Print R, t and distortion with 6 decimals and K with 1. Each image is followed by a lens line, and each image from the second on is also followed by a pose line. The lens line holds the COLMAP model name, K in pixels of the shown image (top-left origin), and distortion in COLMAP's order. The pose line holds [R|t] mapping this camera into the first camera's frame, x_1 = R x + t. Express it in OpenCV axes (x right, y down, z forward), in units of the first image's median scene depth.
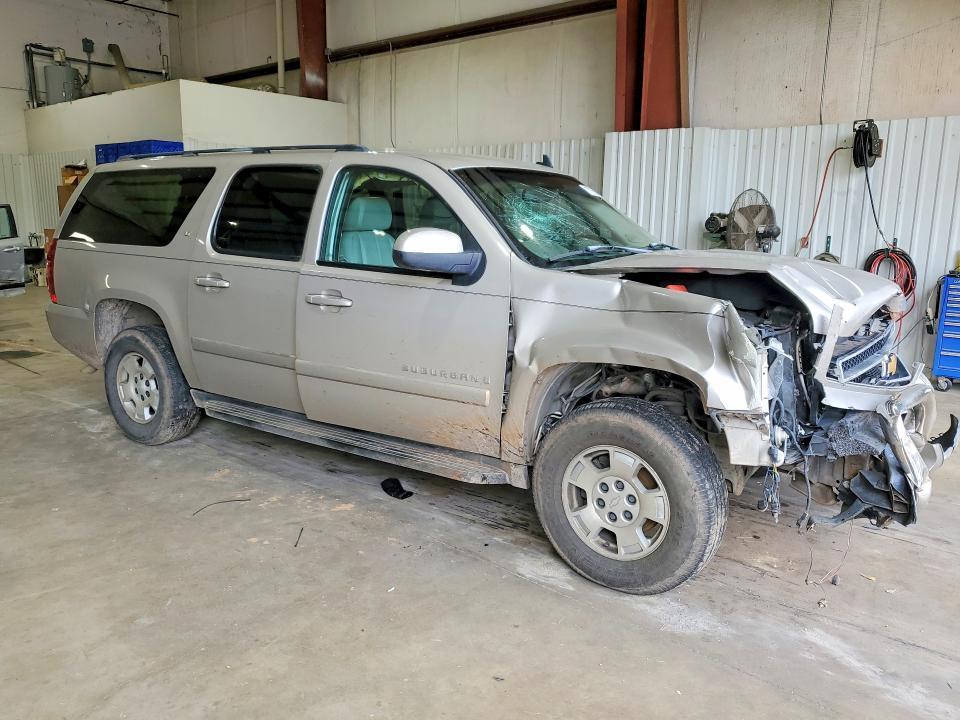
lens RADIAL K [[727.1, 0, 480.0], [0, 727.1, 360.0], [0, 0, 1]] dist [0.003735, -0.006923]
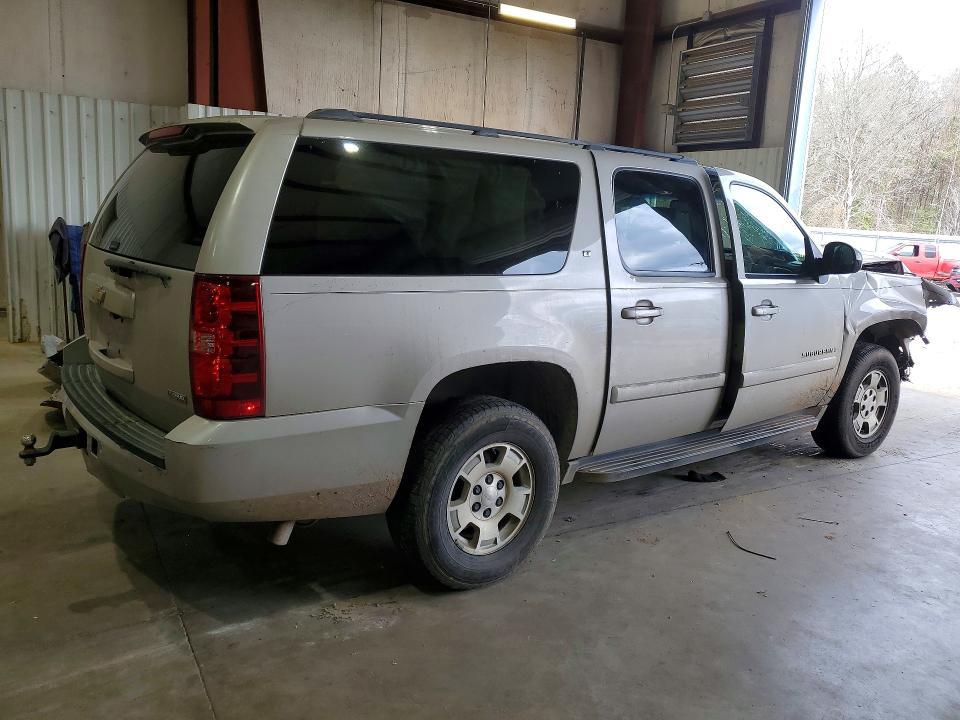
lens RADIAL K [[727.1, 0, 480.0], [0, 727.1, 360.0], [0, 0, 1]] dist [0.003735, -0.006923]
pose [[0.305313, -0.174186, 0.936185, -1.033284], [0.131226, 0.981444, 0.139811, -0.165779], [-0.943167, 0.080166, 0.322506, 0.797824]]
